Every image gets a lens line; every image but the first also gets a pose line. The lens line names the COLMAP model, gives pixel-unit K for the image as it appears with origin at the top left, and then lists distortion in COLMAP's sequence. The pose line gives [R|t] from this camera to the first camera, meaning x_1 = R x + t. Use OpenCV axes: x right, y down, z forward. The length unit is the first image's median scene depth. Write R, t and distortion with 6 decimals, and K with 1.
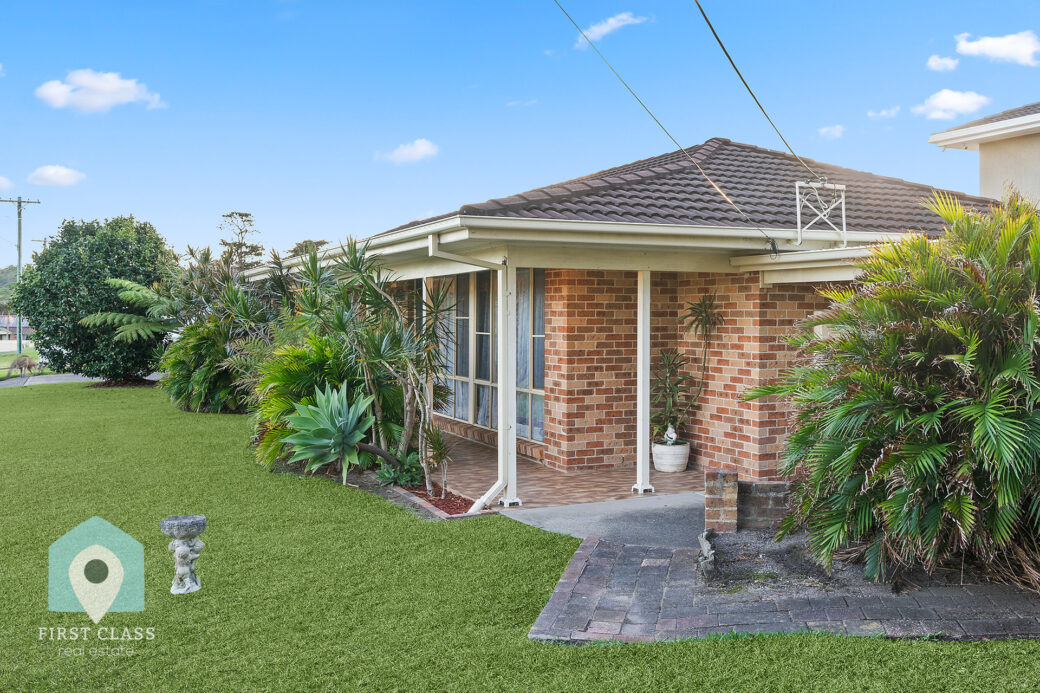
lens RADIAL K [[914.3, 0, 516.7], [0, 914.3, 344.3], [0, 0, 1]] dist [-0.000517, -0.006182]
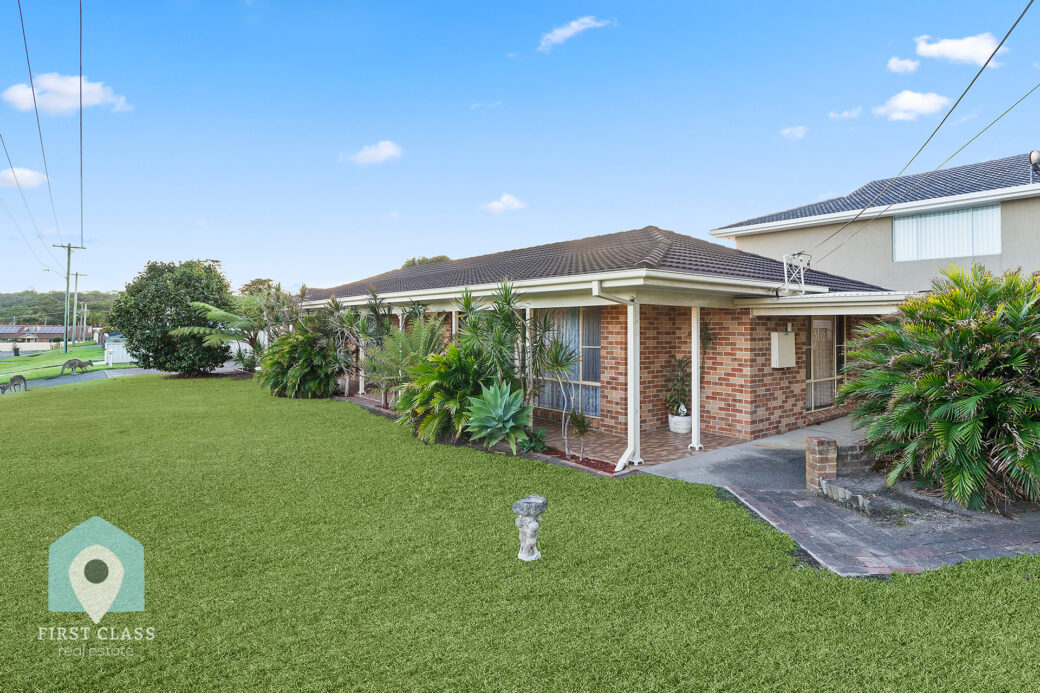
lens RADIAL K [[530.4, 0, 498.0], [0, 530.4, 316.1], [0, 0, 1]] dist [-0.009563, 0.002504]
pose [[0.972195, 0.010640, 0.233930, -0.383408], [0.001433, 0.998678, -0.051376, -0.017327], [-0.234168, 0.050283, 0.970895, 0.185194]]
